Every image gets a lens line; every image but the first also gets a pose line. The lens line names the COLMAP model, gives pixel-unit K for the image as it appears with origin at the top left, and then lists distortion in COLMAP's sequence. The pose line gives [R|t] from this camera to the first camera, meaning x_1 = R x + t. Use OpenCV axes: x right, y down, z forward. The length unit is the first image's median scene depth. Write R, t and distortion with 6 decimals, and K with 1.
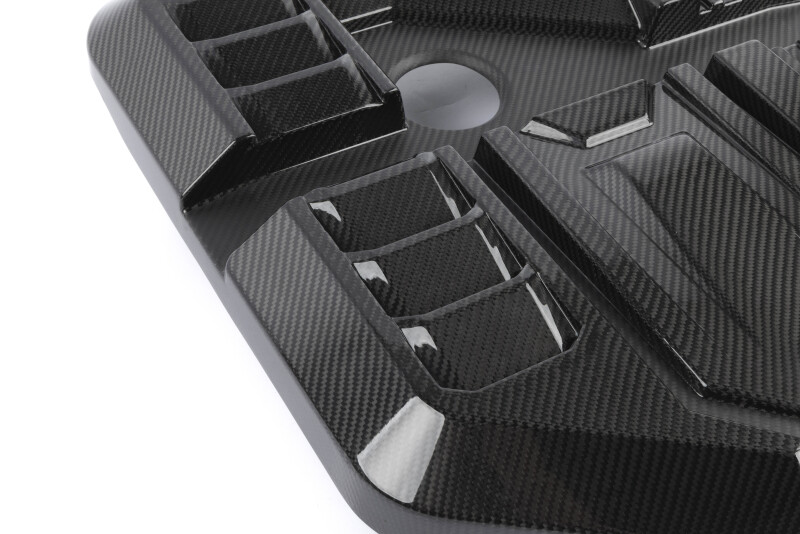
lens RADIAL K [[1236.0, 0, 401.4], [0, 1236.0, 266.0], [0, 0, 1]] dist [-0.015127, 0.000000]
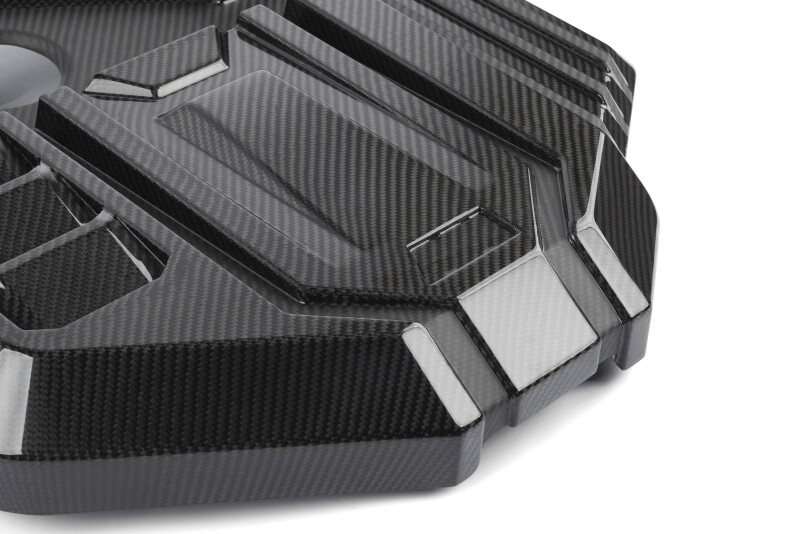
lens RADIAL K [[1829.1, 0, 399.0], [0, 1829.1, 267.3], [0, 0, 1]] dist [-0.049805, 0.000000]
pose [[0.965131, -0.143791, 0.218739, 0.009570], [0.170926, 0.979061, -0.110566, 0.203532], [-0.198261, 0.144098, 0.969499, -0.312698]]
